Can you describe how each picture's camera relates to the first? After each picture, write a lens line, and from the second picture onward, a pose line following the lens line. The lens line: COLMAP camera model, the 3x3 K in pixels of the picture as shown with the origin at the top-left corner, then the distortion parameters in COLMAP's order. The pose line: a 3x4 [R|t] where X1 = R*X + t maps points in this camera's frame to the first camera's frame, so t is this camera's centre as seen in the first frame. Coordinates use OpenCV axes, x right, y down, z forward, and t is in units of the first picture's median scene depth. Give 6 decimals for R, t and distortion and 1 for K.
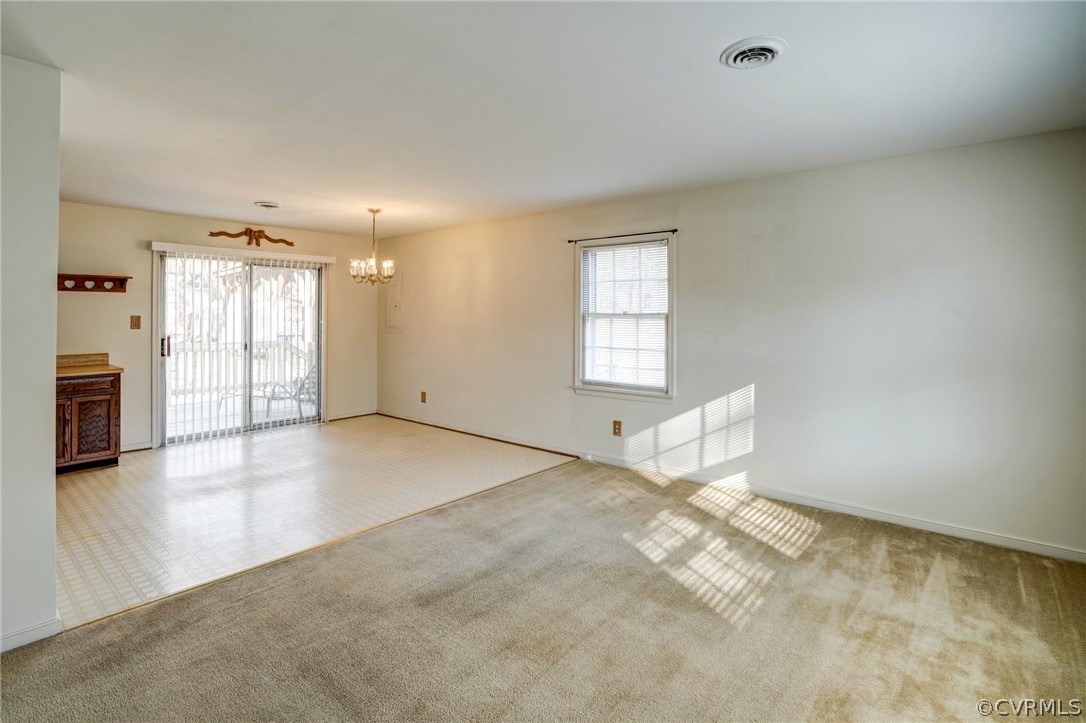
lens RADIAL K [[516.1, 0, 521.5], [0, 516.1, 312.7], [0, 0, 1]] dist [-0.000291, -0.000152]
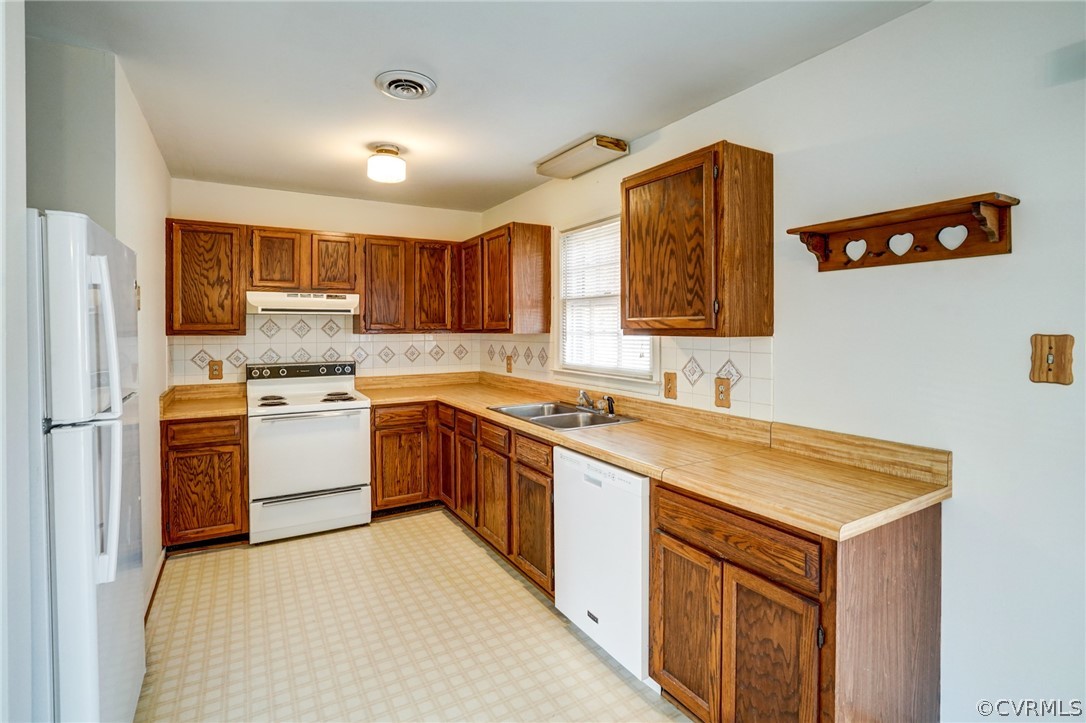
lens RADIAL K [[523.1, 0, 537.8], [0, 523.1, 334.4], [0, 0, 1]] dist [-0.013859, 0.000814]
pose [[-0.275729, 0.012064, -0.961160, -0.360034], [-0.002408, 0.999909, 0.013242, 0.002021], [0.961232, 0.005966, -0.275675, 0.717525]]
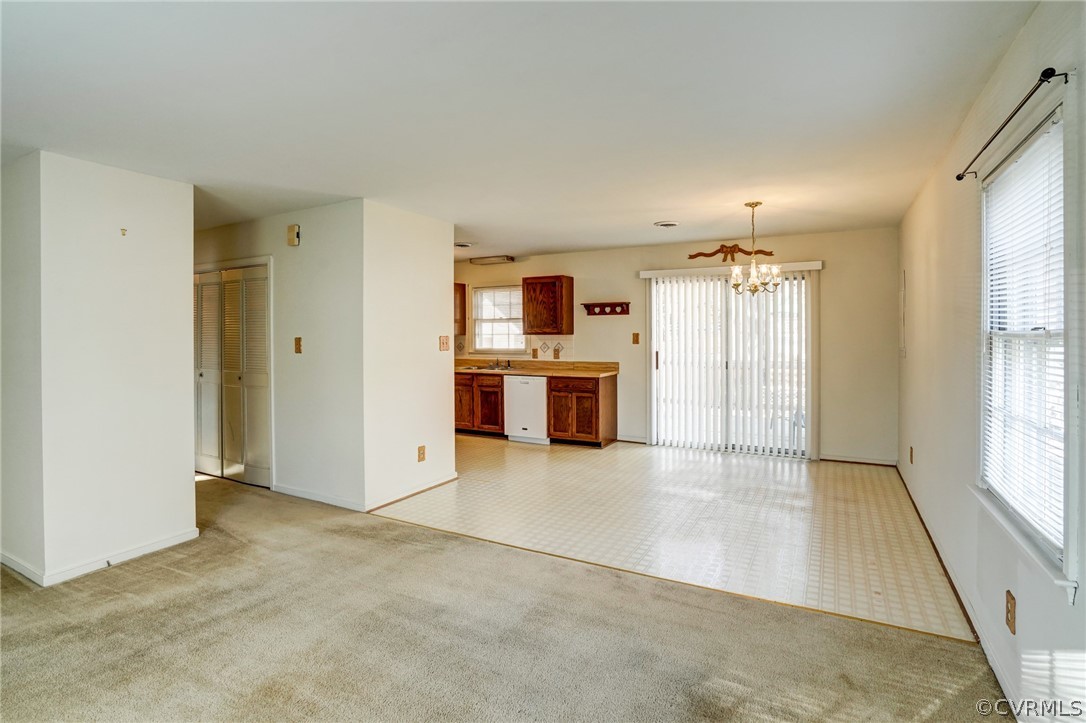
lens RADIAL K [[523.1, 0, 537.8], [0, 523.1, 334.4], [0, 0, 1]] dist [-0.013859, 0.000814]
pose [[0.236907, 0.004814, -0.971520, 0.359369], [0.004493, 0.999972, 0.006051, -0.000105], [0.971522, -0.005799, 0.236879, 0.420633]]
